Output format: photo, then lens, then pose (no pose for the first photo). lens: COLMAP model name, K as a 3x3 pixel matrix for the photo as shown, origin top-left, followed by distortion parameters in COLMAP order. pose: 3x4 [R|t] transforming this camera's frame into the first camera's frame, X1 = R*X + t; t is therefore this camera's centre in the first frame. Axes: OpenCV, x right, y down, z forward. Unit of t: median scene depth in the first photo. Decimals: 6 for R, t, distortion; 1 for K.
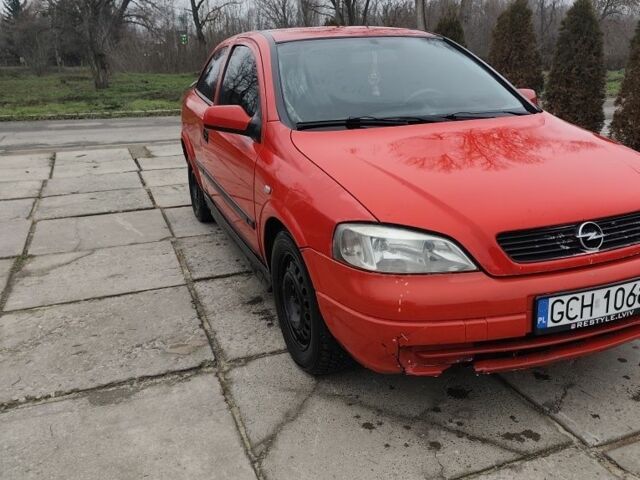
lens RADIAL K [[574.5, 0, 320.0], [0, 574.5, 240.0], [0, 0, 1]] dist [0.074840, -0.127414]
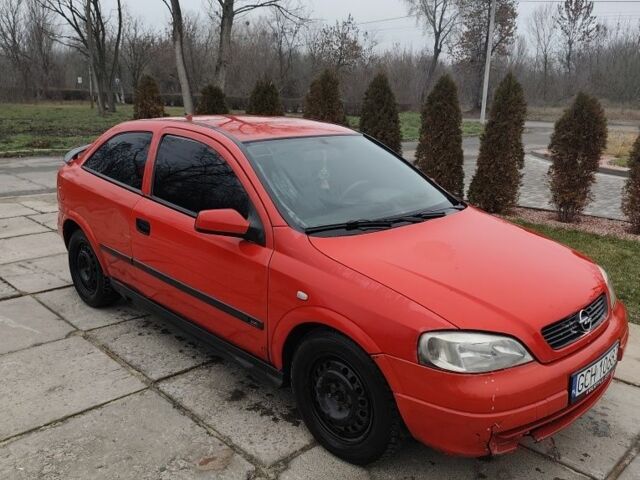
lens RADIAL K [[574.5, 0, 320.0], [0, 574.5, 240.0], [0, 0, 1]] dist [0.074840, -0.127414]
pose [[0.916795, -0.056462, 0.395346, -0.602376], [0.079653, 0.995917, -0.042479, -0.181428], [-0.391333, 0.070435, 0.917550, 0.004401]]
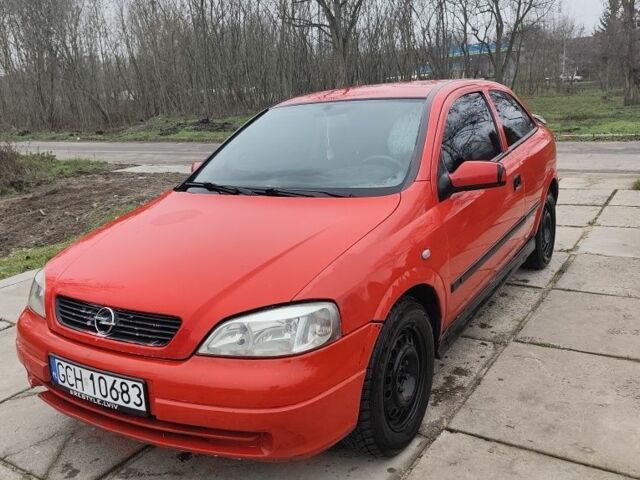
lens RADIAL K [[574.5, 0, 320.0], [0, 574.5, 240.0], [0, 0, 1]] dist [0.074840, -0.127414]
pose [[0.619614, 0.186007, -0.762548, 1.498362], [-0.200468, 0.976796, 0.075377, -0.313287], [0.758874, 0.106162, 0.642526, 0.591793]]
